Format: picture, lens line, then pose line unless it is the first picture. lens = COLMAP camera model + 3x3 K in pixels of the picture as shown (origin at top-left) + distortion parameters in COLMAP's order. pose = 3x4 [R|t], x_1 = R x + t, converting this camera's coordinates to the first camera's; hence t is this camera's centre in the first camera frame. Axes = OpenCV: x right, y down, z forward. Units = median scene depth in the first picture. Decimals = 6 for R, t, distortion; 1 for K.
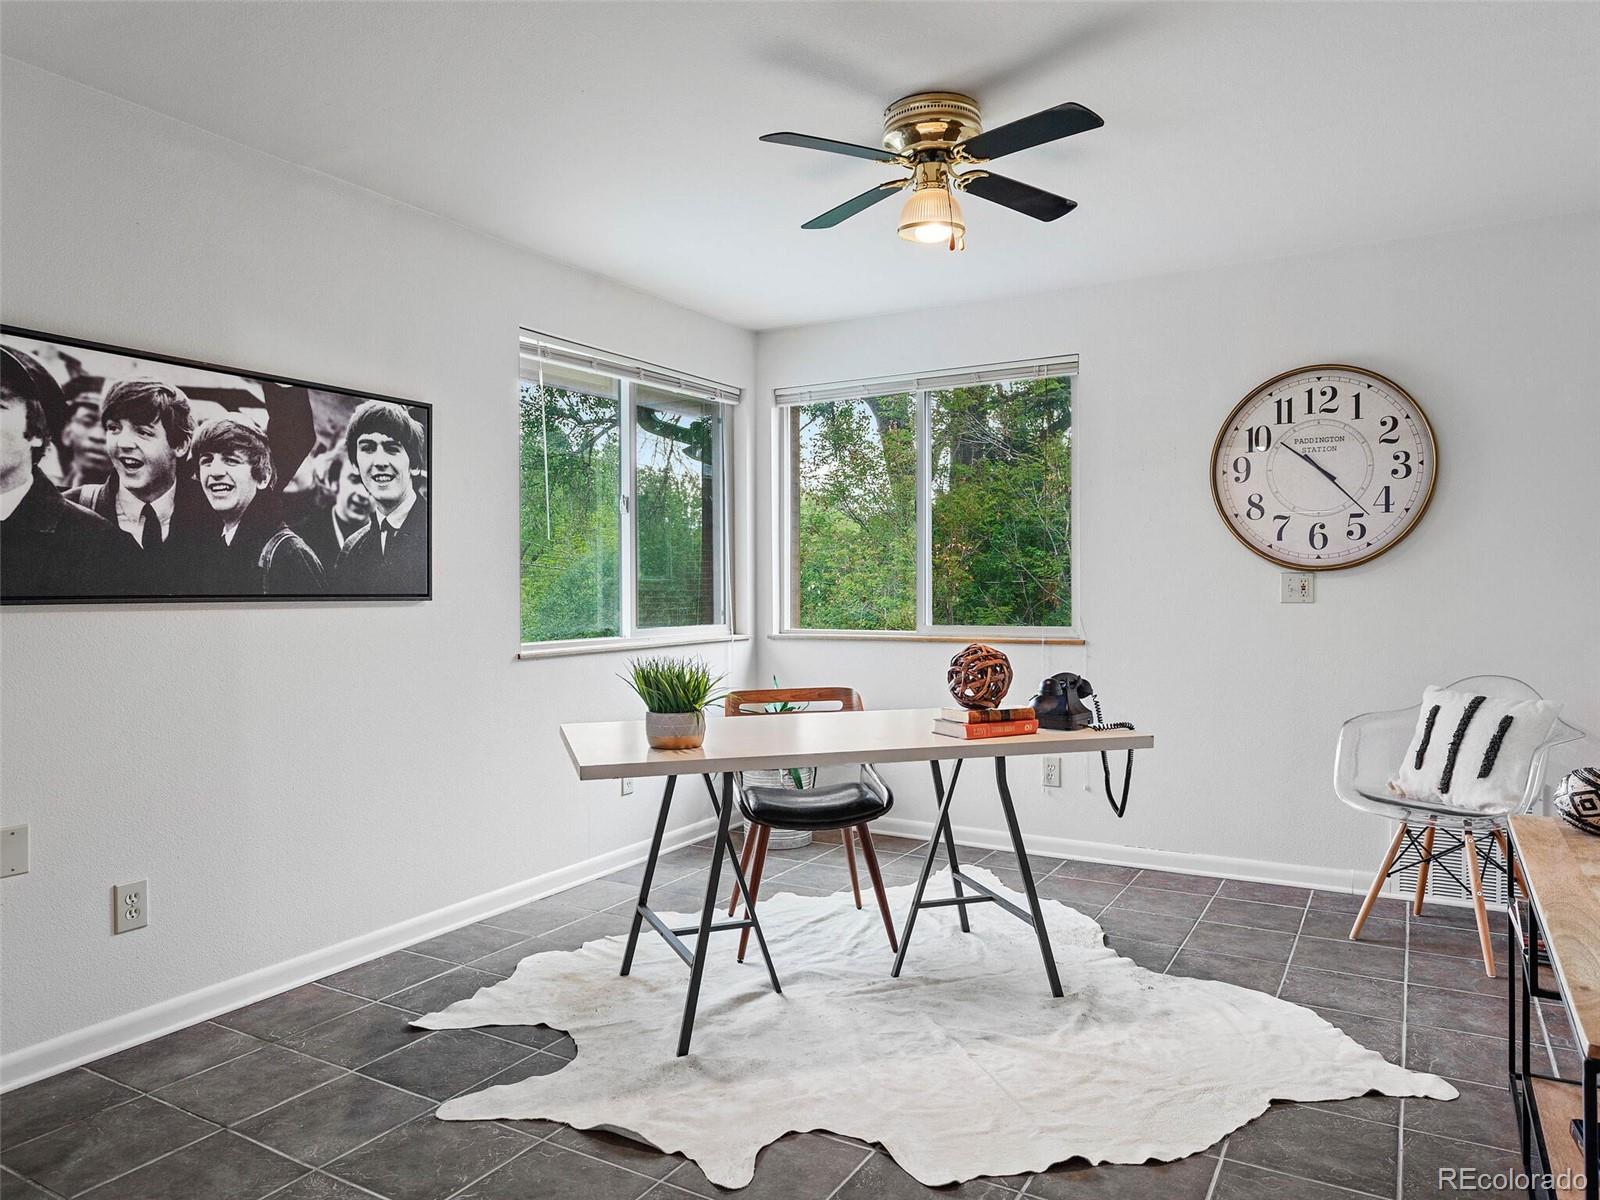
lens RADIAL K [[1062.9, 0, 802.7], [0, 1062.9, 585.9], [0, 0, 1]] dist [-0.006448, -0.000890]
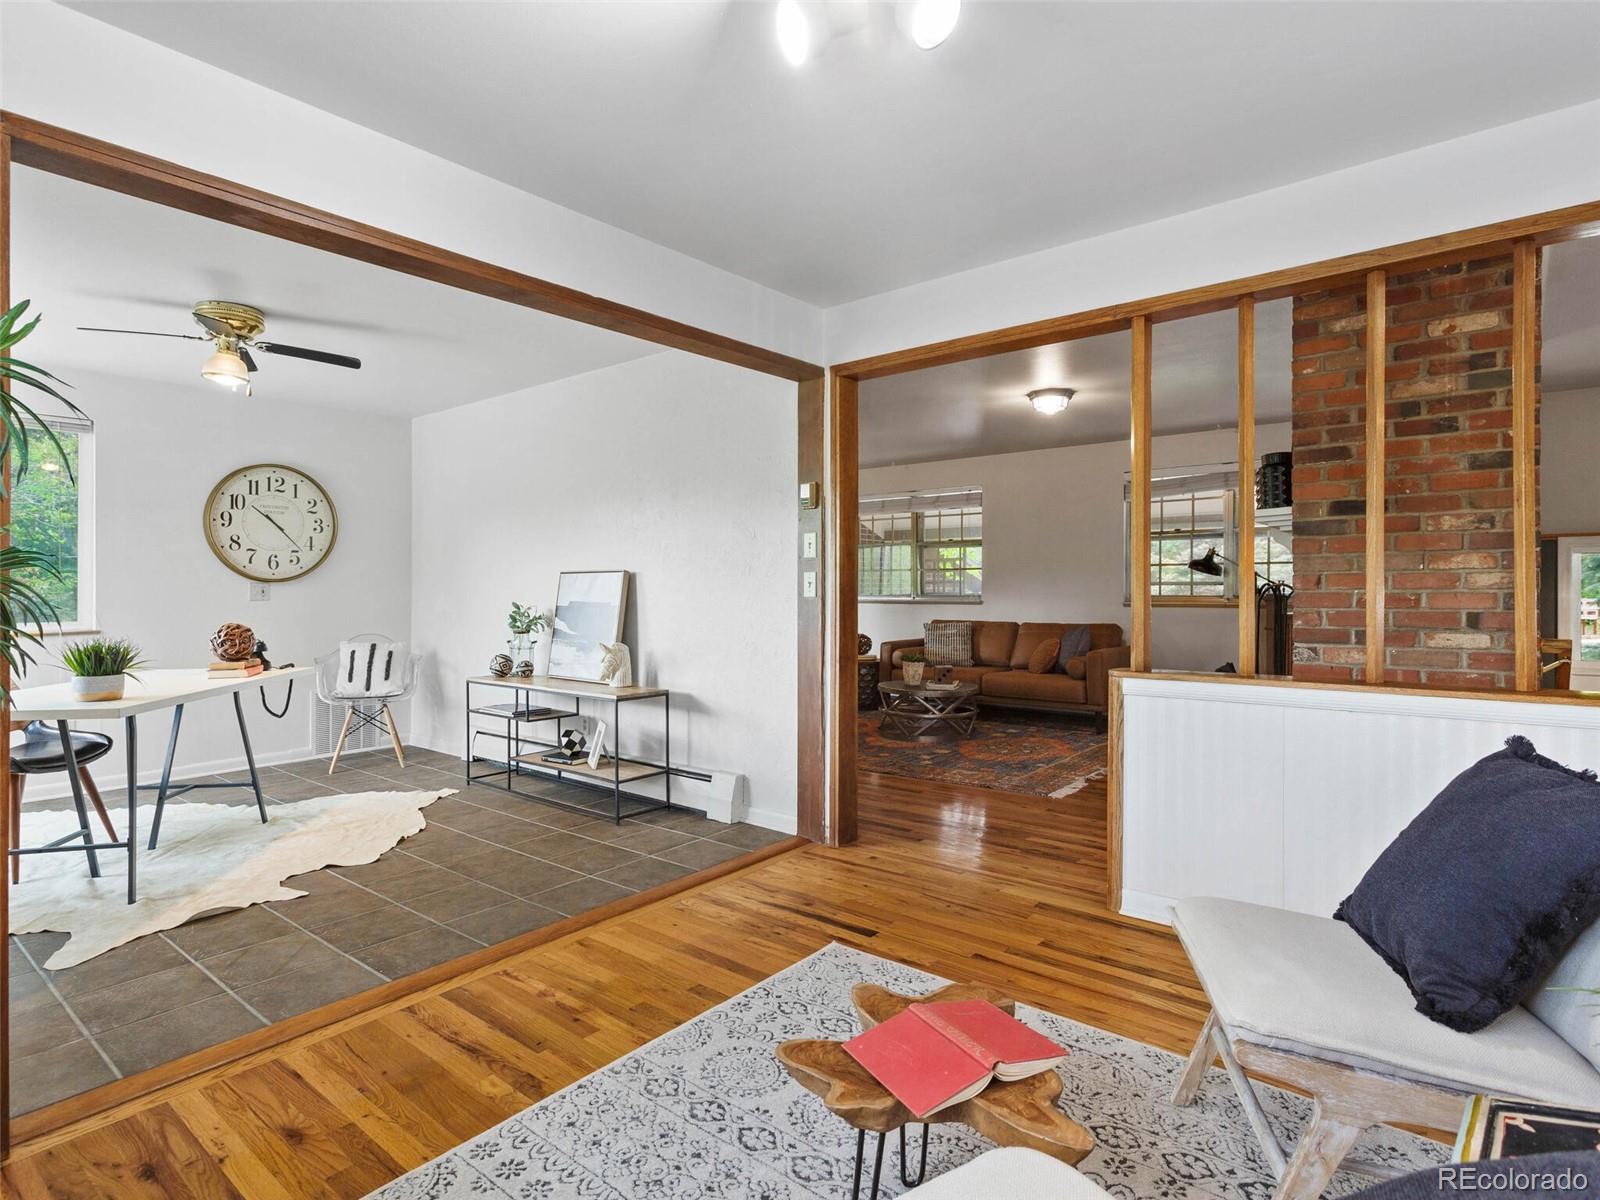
lens RADIAL K [[862.2, 0, 795.3], [0, 862.2, 597.3], [0, 0, 1]] dist [0.000874, 0.004485]
pose [[0.160749, -0.005506, 0.986980, -0.801826], [0.004462, 0.999978, 0.004852, 0.008399], [-0.986985, 0.003624, 0.160770, -0.078639]]
